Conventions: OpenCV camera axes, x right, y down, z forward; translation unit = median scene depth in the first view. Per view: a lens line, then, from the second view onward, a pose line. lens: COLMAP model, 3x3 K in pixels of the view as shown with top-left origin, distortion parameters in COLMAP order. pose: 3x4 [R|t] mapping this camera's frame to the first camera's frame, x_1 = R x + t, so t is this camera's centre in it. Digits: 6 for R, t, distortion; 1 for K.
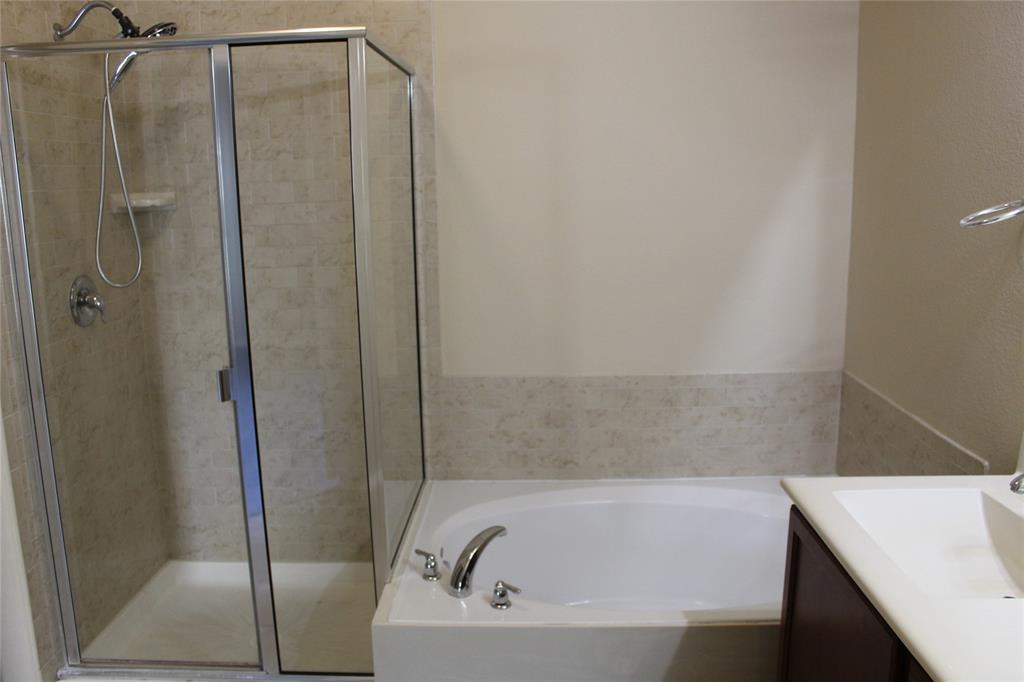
lens RADIAL K [[841.3, 0, 512.0], [0, 841.3, 341.0], [0, 0, 1]] dist [-0.148785, 0.111260]
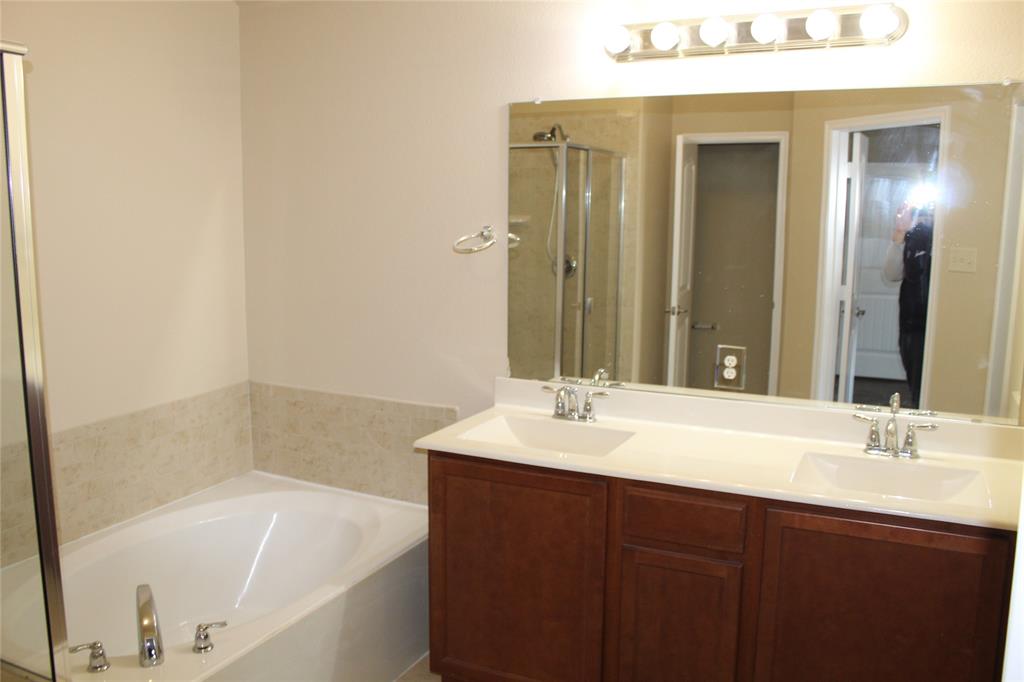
lens RADIAL K [[841.3, 0, 512.0], [0, 841.3, 341.0], [0, 0, 1]] dist [-0.148785, 0.111260]
pose [[0.395108, -0.117297, 0.911115, -0.517755], [0.155656, 0.986021, 0.059440, -0.032374], [-0.905351, 0.118336, 0.407843, 0.167036]]
